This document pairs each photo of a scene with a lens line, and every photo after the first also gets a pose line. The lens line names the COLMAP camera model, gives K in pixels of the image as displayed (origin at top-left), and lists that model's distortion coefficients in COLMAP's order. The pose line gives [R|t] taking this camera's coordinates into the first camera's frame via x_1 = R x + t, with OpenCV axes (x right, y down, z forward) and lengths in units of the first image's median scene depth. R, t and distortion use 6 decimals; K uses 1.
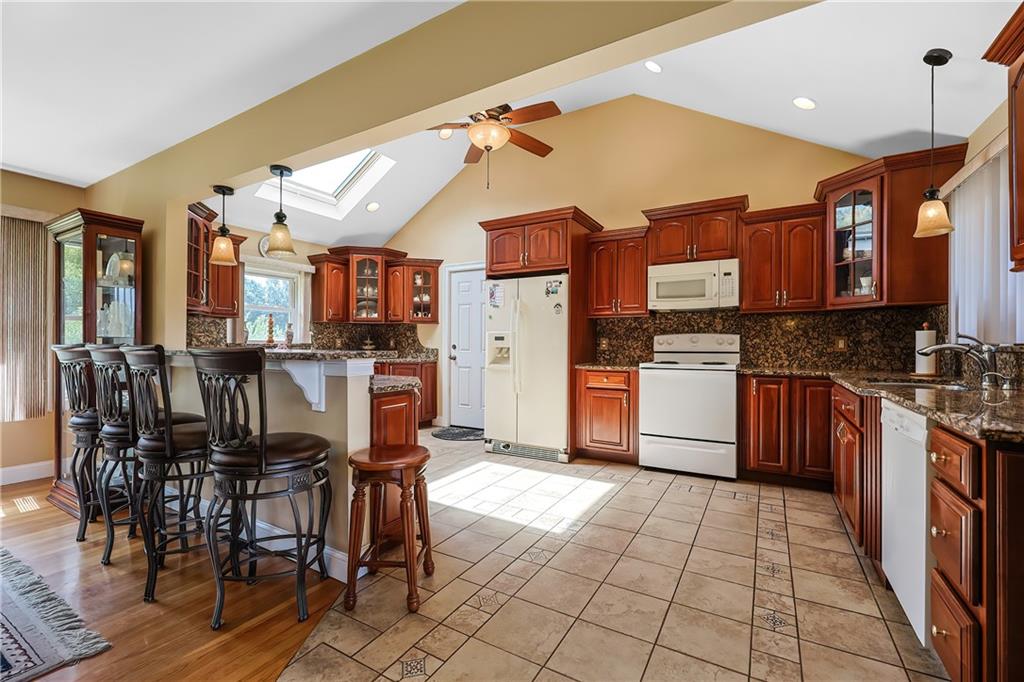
lens RADIAL K [[433.0, 0, 512.0], [0, 433.0, 341.0], [0, 0, 1]] dist [0.002121, 0.000153]
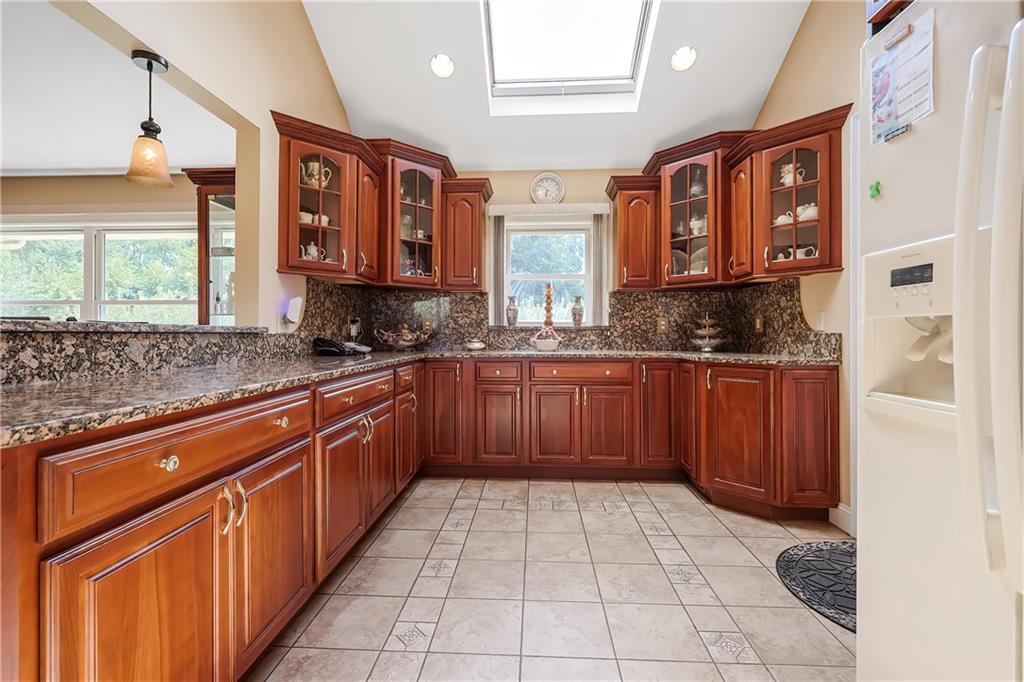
lens RADIAL K [[452.5, 0, 511.3], [0, 452.5, 328.5], [0, 0, 1]] dist [0.000750, 0.000028]
pose [[0.463865, -0.013840, -0.885798, 0.055865], [0.009613, 0.999898, -0.010589, 0.015100], [0.885854, -0.003603, 0.463950, 0.543549]]
